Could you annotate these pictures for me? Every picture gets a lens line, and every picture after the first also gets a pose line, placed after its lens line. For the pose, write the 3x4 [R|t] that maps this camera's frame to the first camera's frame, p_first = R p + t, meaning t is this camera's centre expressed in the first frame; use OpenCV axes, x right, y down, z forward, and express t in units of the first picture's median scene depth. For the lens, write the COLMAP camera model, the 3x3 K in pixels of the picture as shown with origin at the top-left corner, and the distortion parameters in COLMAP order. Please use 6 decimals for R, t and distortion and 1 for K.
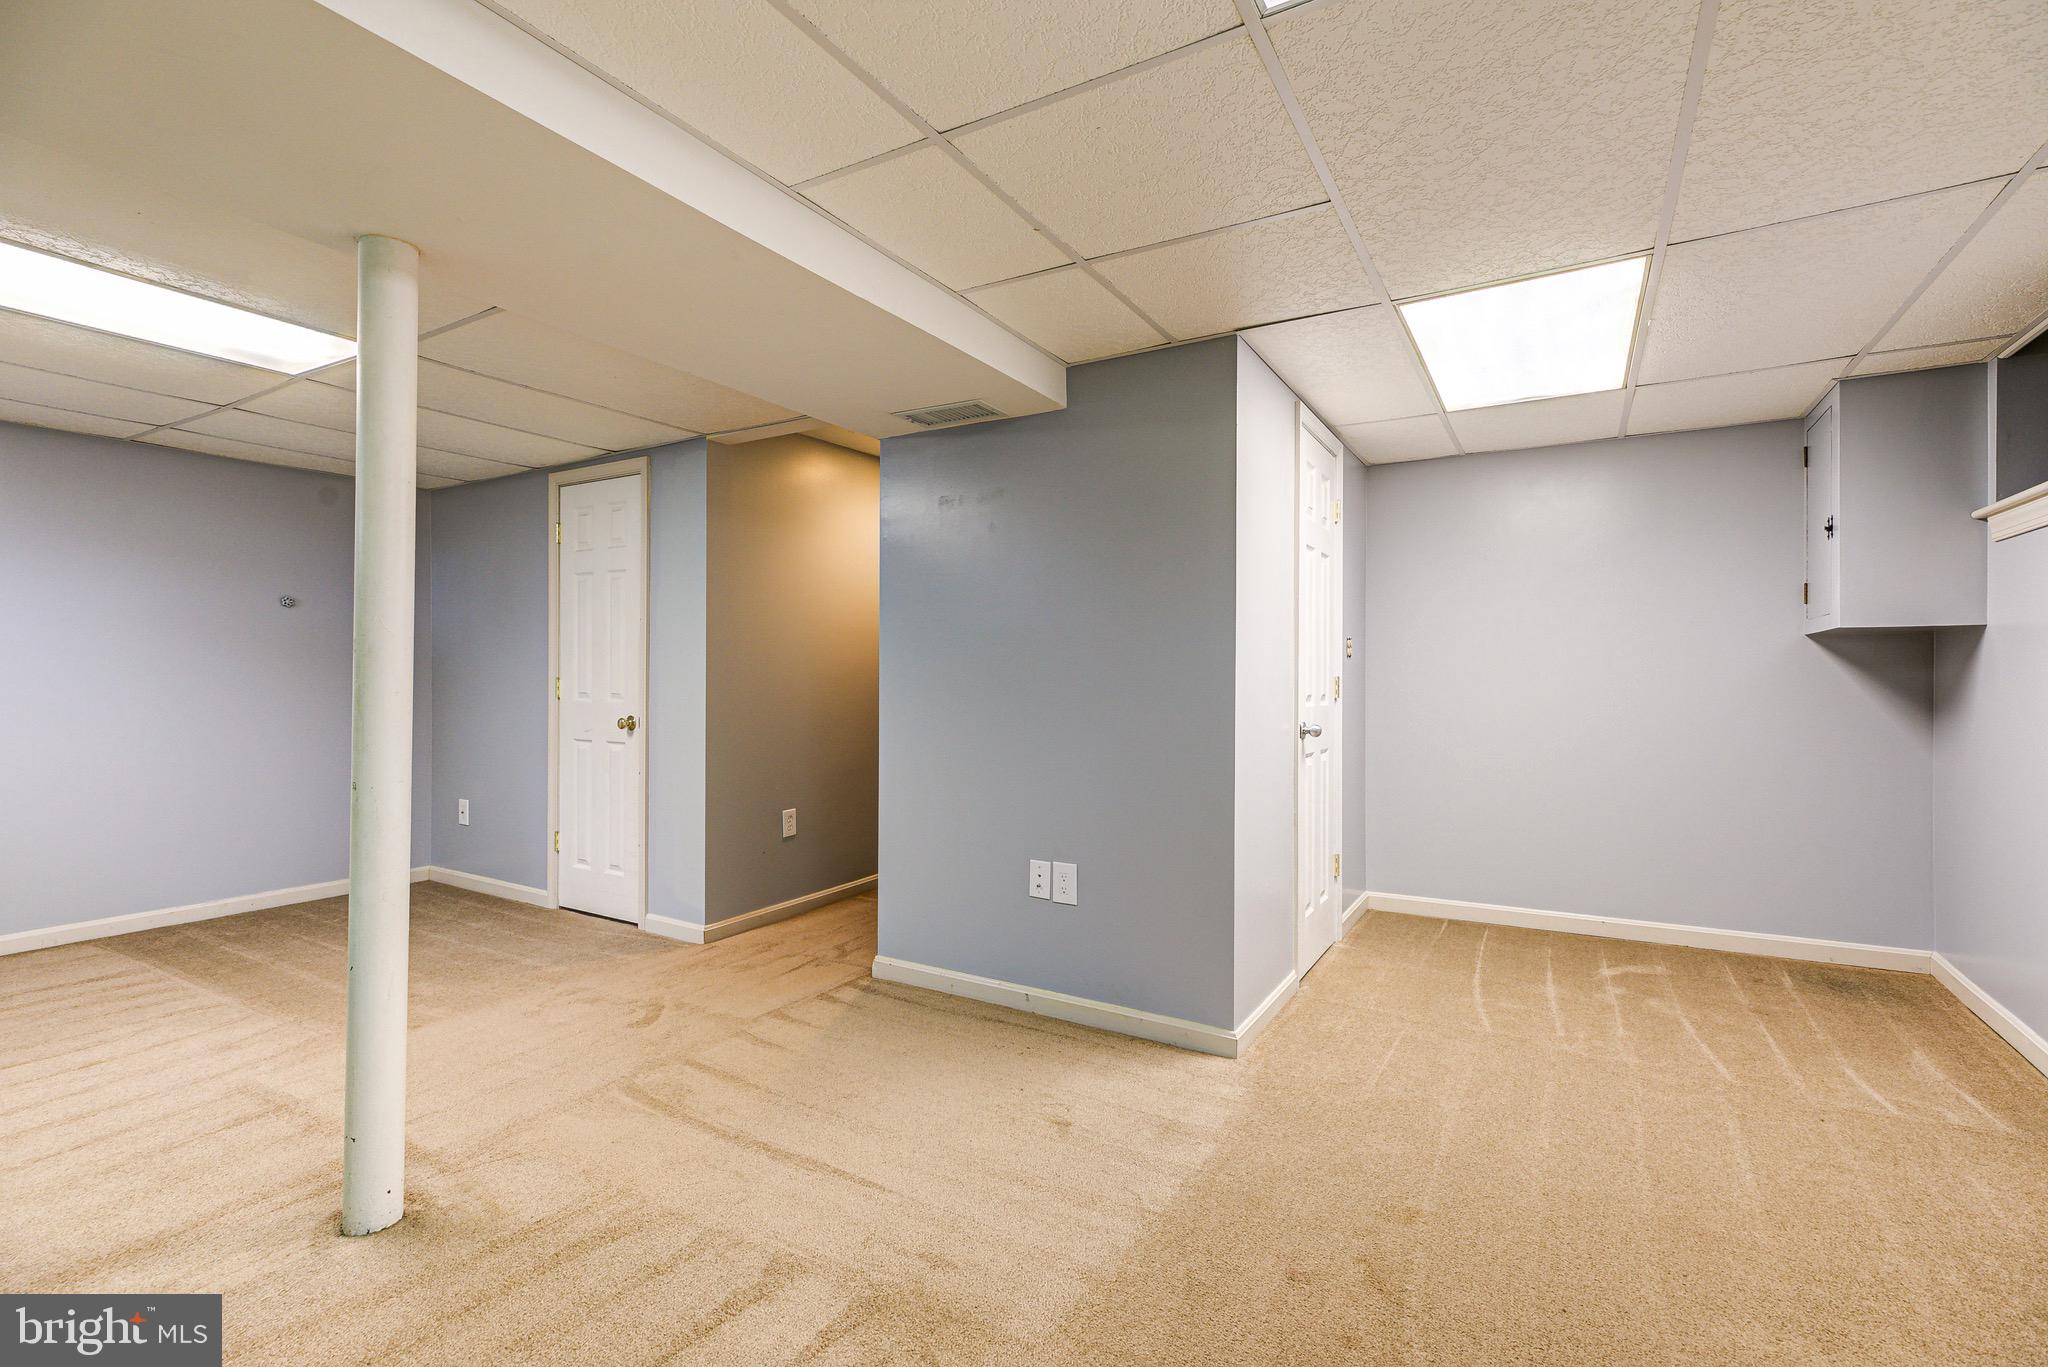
lens RADIAL K [[931.2, 0, 1032.1], [0, 931.2, 673.3], [0, 0, 1]] dist [0.004220, 0.000343]
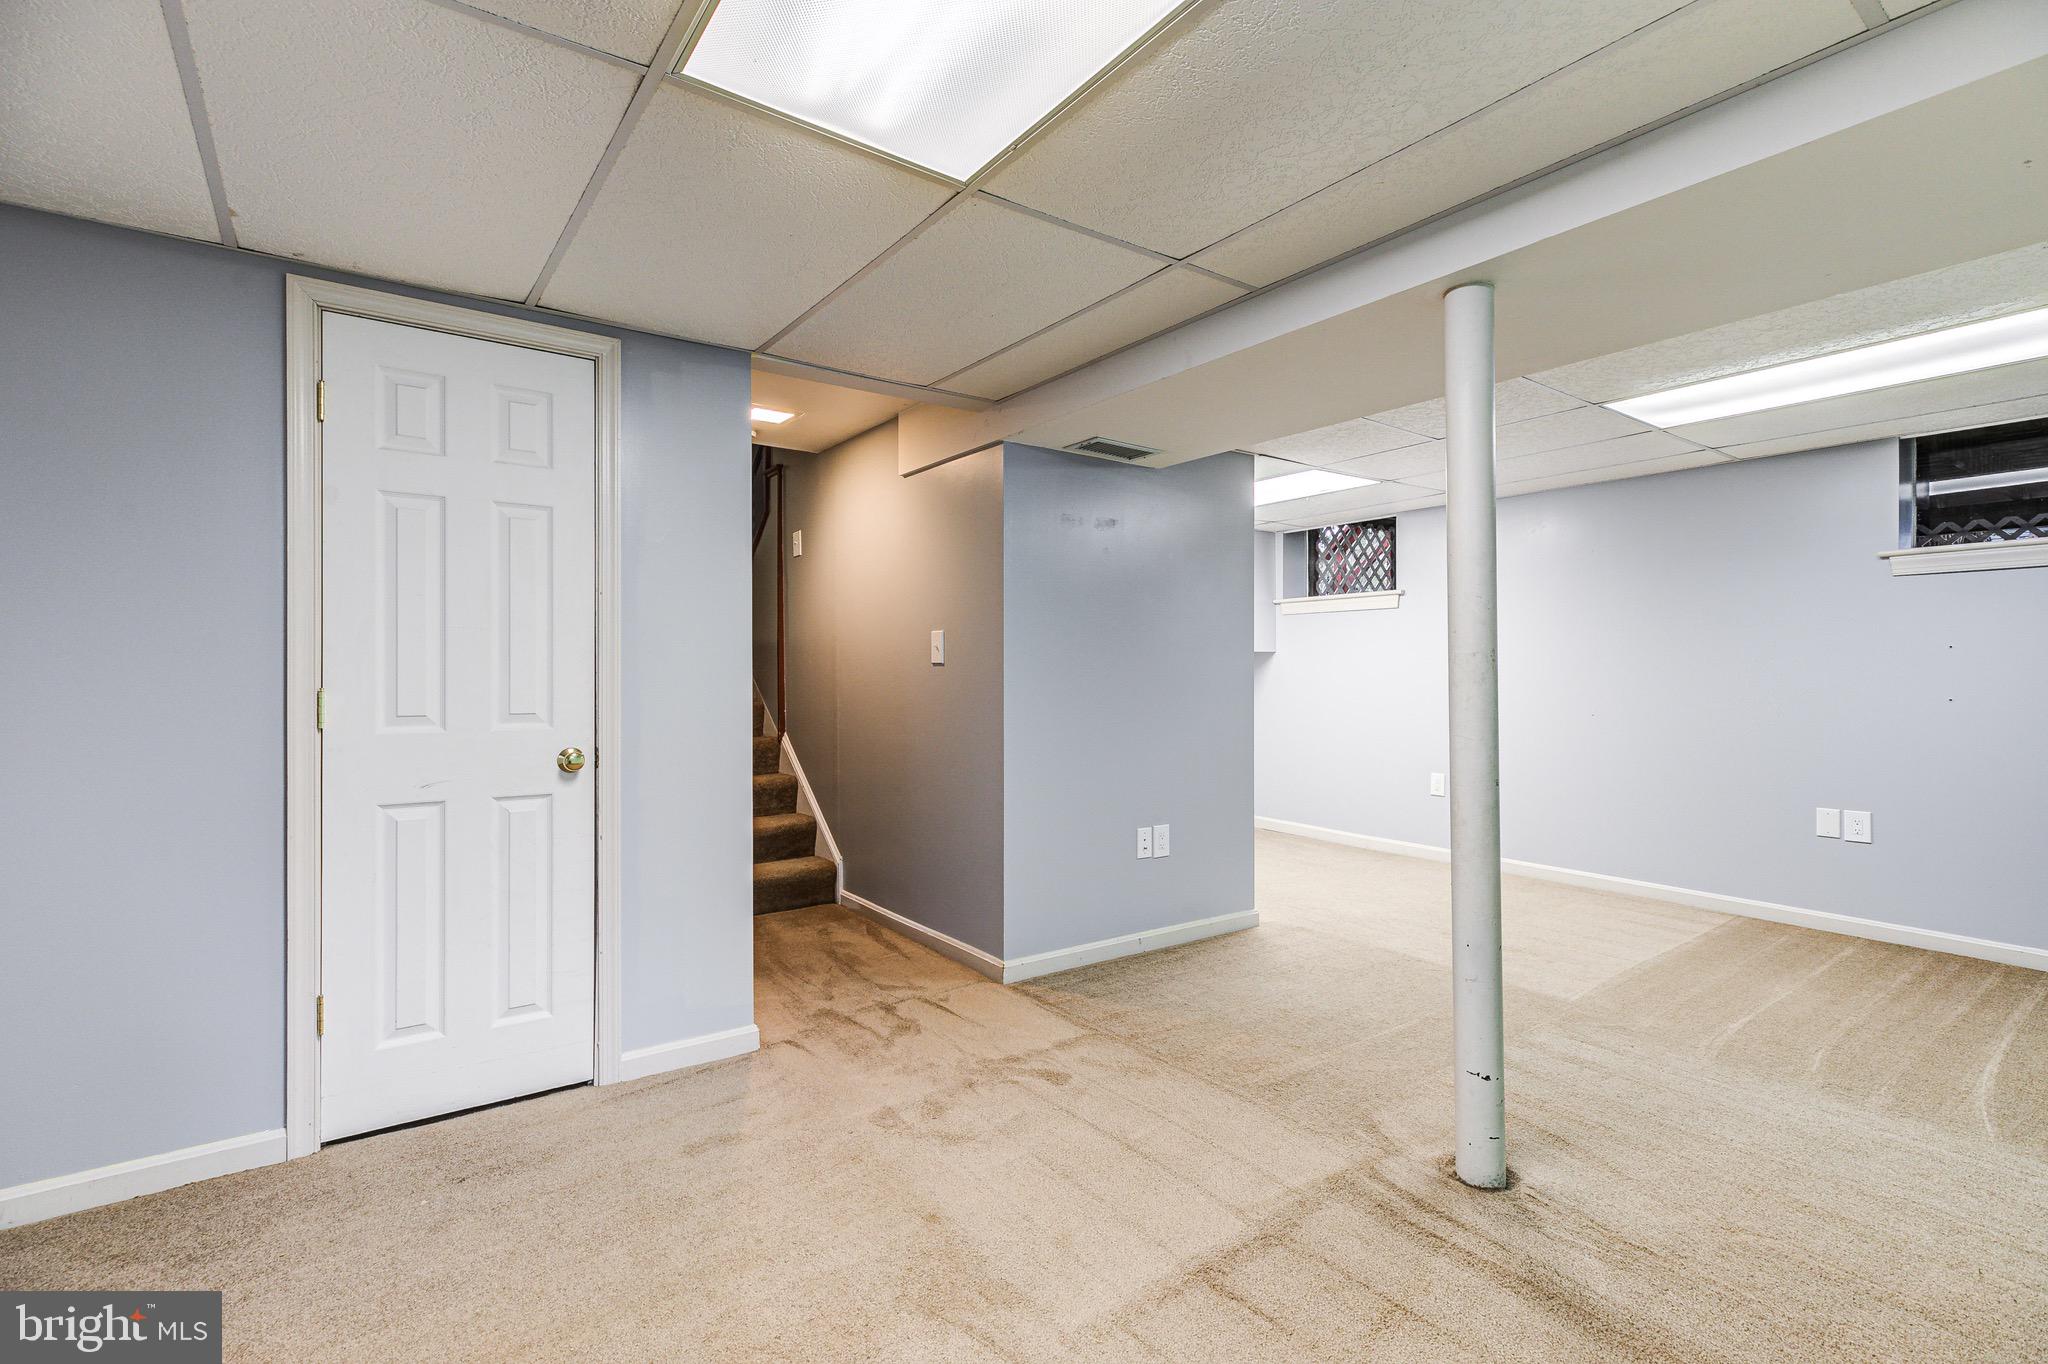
lens RADIAL K [[931.2, 0, 1034.1], [0, 931.2, 679.1], [0, 0, 1]] dist [0.004220, 0.000343]
pose [[0.394911, -0.008725, 0.918678, -1.123180], [0.001805, 0.999960, 0.008721, -0.007292], [-0.918718, -0.001786, 0.394911, 0.612383]]
